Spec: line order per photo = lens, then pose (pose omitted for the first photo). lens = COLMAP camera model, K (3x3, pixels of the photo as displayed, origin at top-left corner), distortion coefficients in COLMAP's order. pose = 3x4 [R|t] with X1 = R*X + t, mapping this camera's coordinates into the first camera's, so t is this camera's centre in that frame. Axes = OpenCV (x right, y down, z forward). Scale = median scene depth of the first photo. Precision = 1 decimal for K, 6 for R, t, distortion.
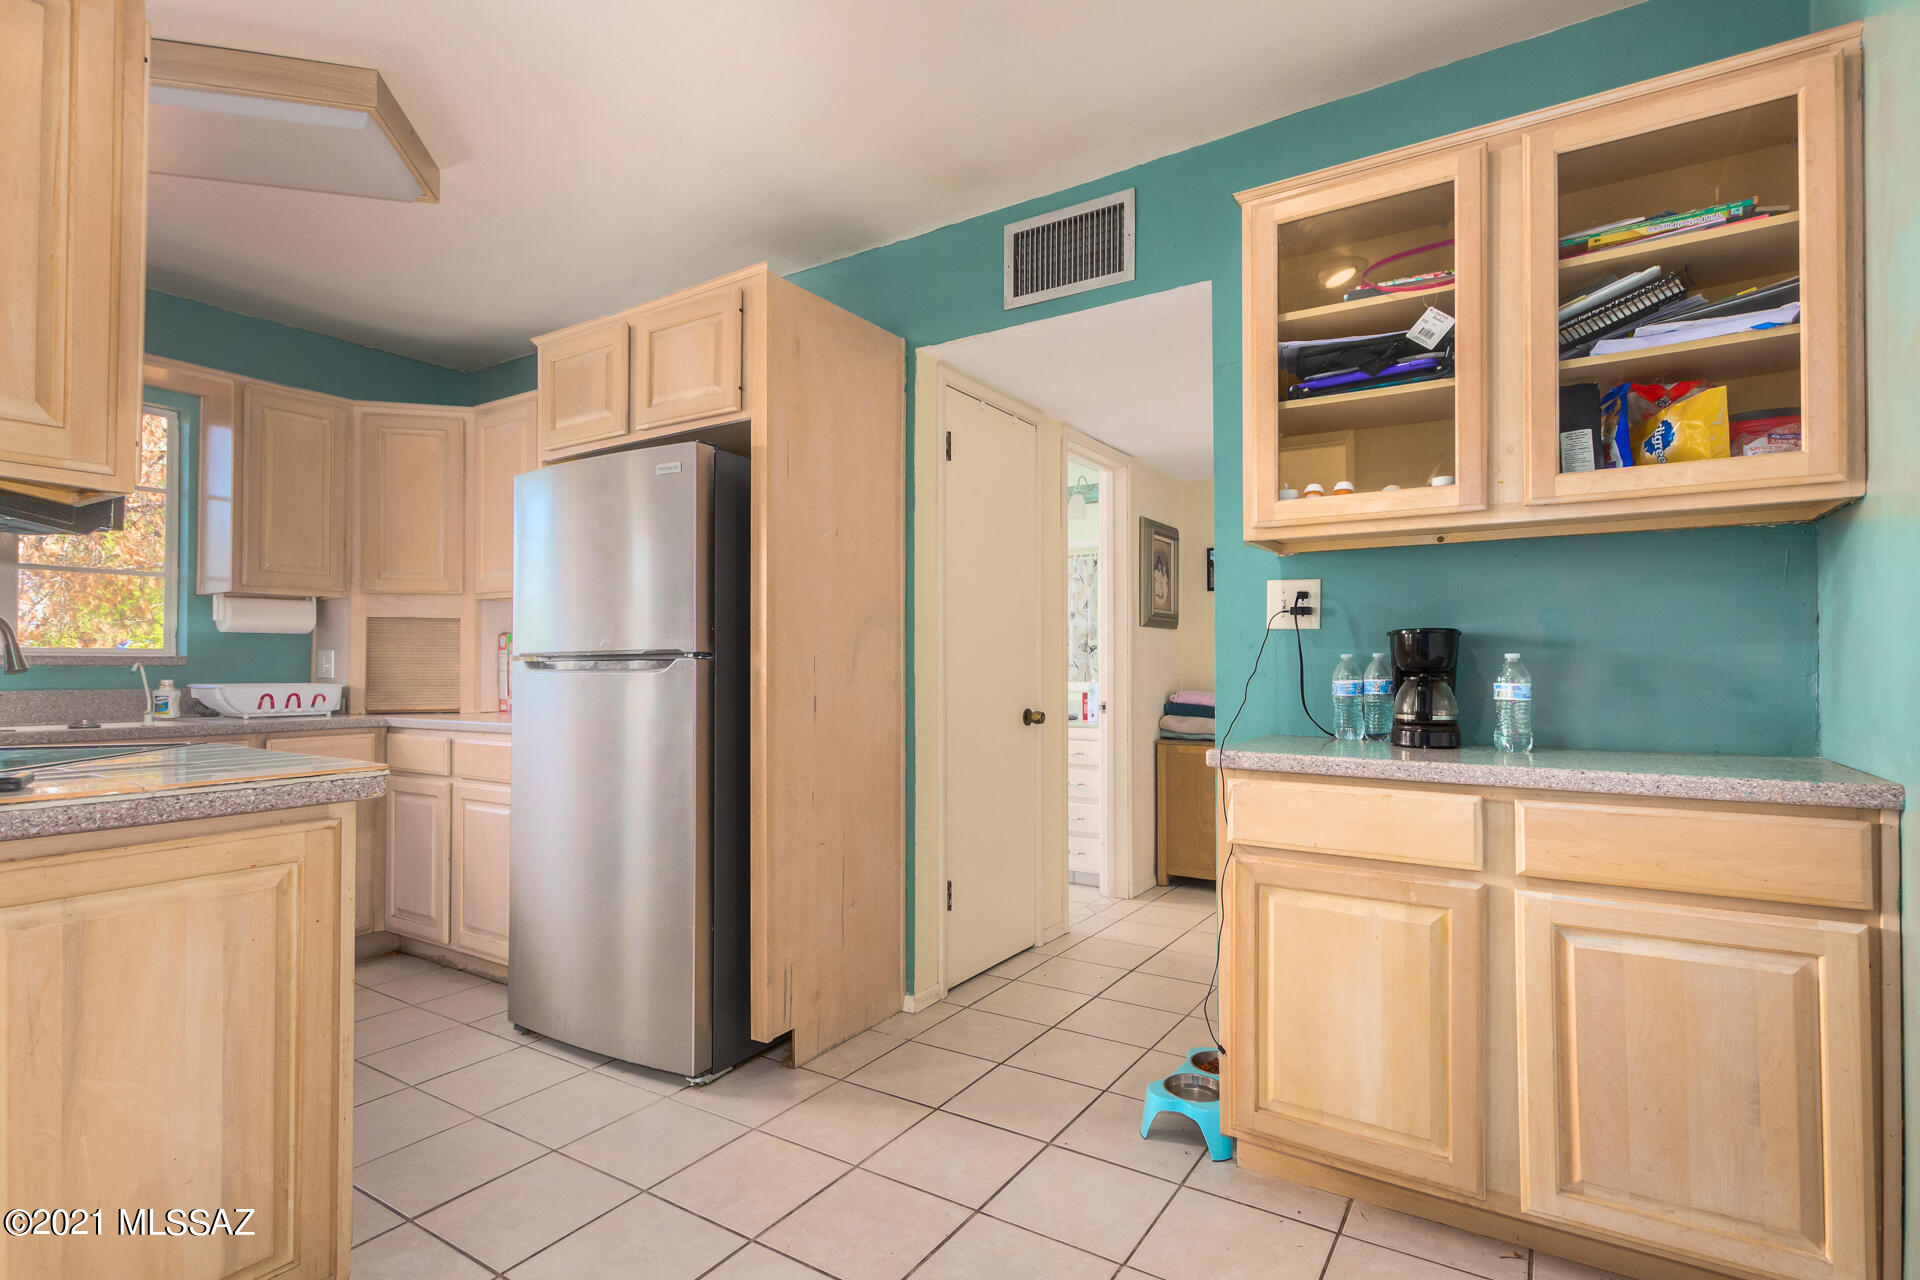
lens RADIAL K [[891.1, 0, 952.3], [0, 891.1, 652.6], [0, 0, 1]] dist [0.008700, -0.001661]
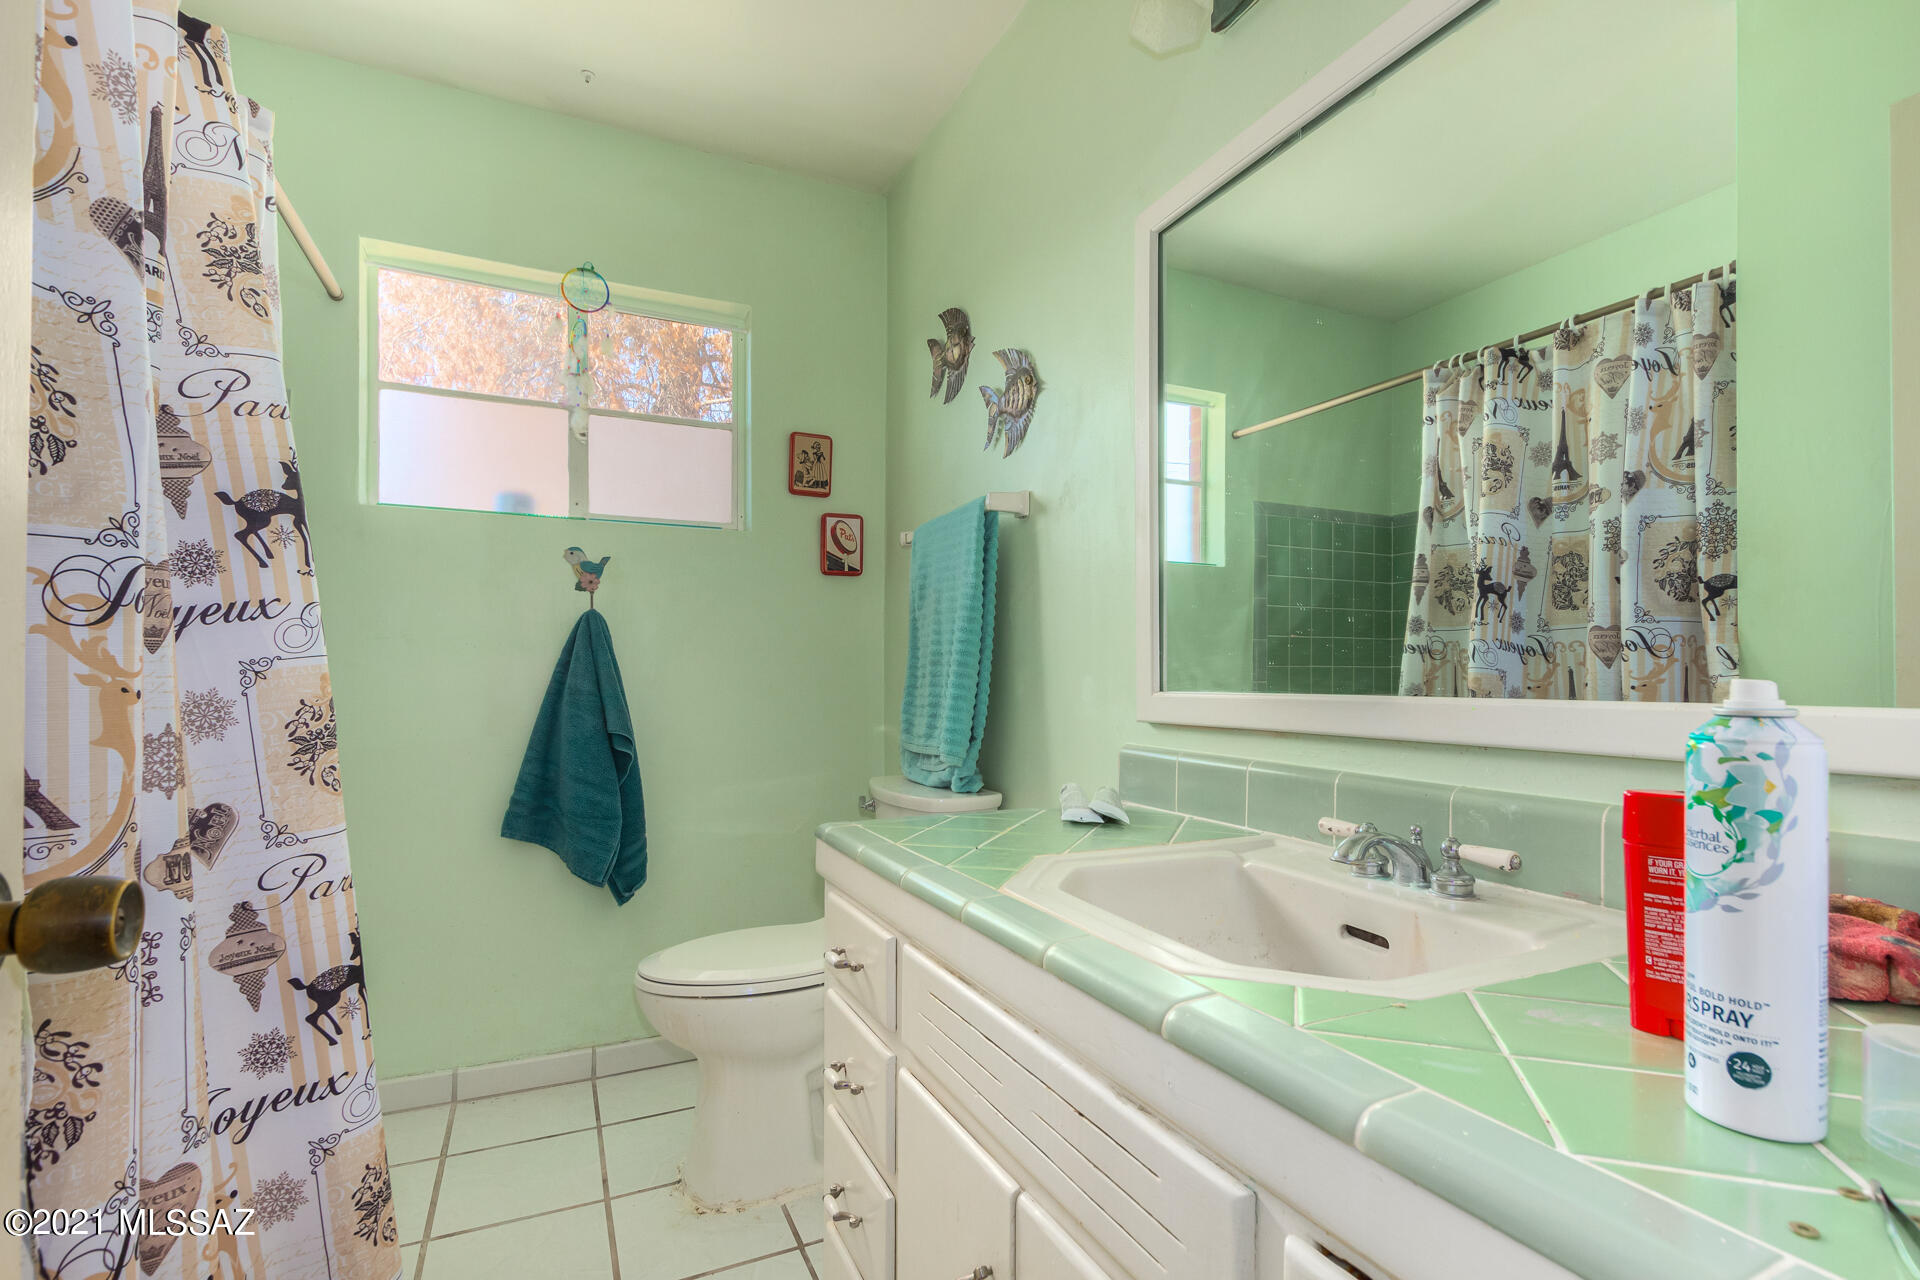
lens RADIAL K [[891.1, 0, 960.7], [0, 891.1, 653.7], [0, 0, 1]] dist [0.008700, -0.001661]
pose [[0.854703, -0.007140, -0.519069, 0.096898], [0.010950, 0.999931, 0.004275, 0.013445], [0.519002, -0.009338, 0.854722, 0.614635]]
